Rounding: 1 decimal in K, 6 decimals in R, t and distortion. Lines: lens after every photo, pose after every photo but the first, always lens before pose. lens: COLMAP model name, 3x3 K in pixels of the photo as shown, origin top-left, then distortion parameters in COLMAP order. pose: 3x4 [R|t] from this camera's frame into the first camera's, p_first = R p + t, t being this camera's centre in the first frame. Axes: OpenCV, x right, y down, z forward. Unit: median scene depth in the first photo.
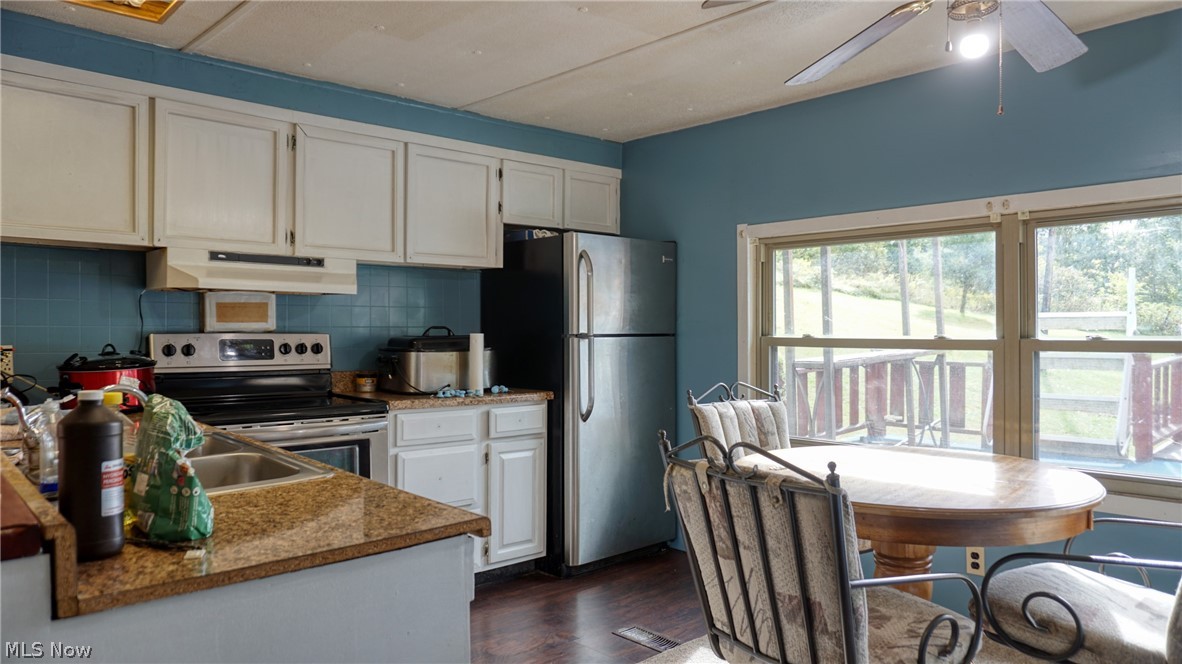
lens RADIAL K [[793.5, 0, 592.2], [0, 793.5, 337.3], [0, 0, 1]] dist [-0.049348, 0.043324]
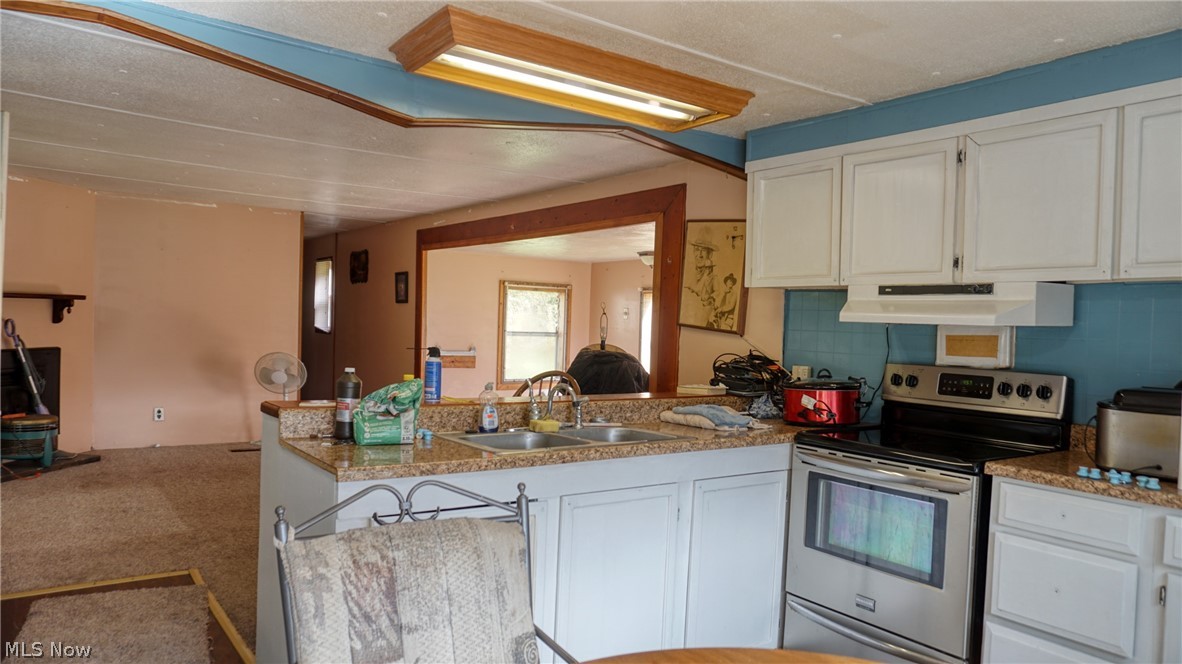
lens RADIAL K [[793.5, 0, 592.2], [0, 793.5, 337.3], [0, 0, 1]] dist [-0.049348, 0.043324]
pose [[-0.130872, 0.005828, -0.991382, 0.536688], [-0.044625, 0.998935, 0.011763, -0.032502], [0.990394, 0.045780, -0.130473, 0.675071]]
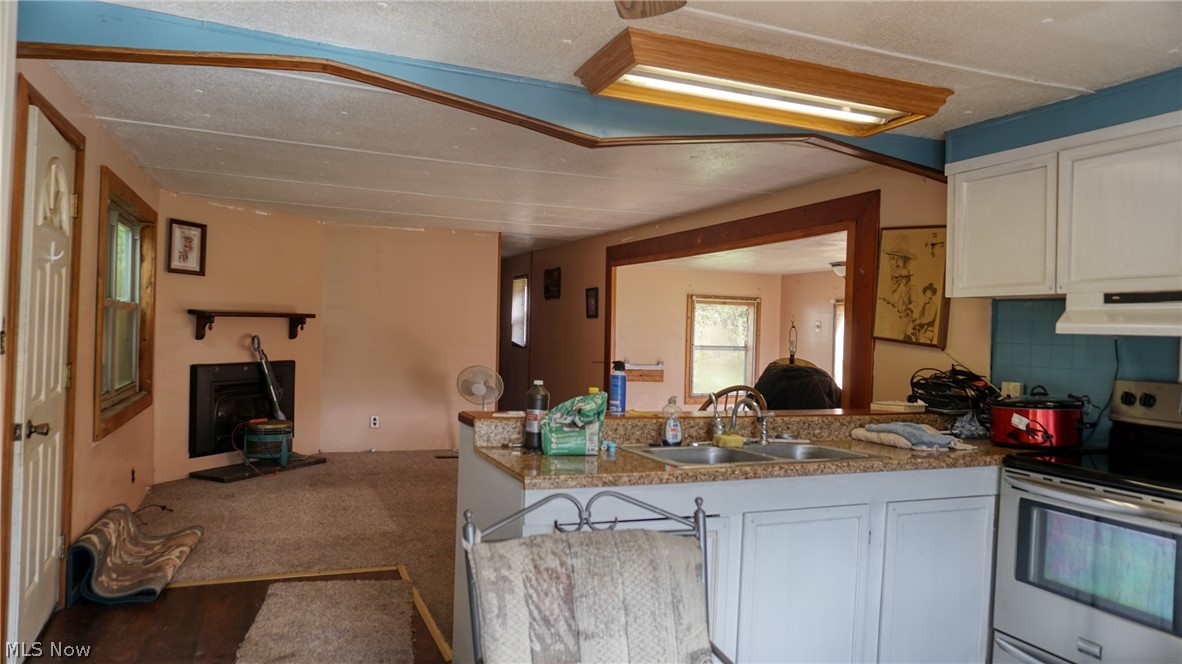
lens RADIAL K [[793.5, 0, 592.2], [0, 793.5, 337.3], [0, 0, 1]] dist [-0.049348, 0.043324]
pose [[-0.362368, -0.010616, -0.931975, 0.536733], [-0.039995, 0.999191, 0.004169, -0.032720], [0.931177, 0.038786, -0.362499, 0.683718]]
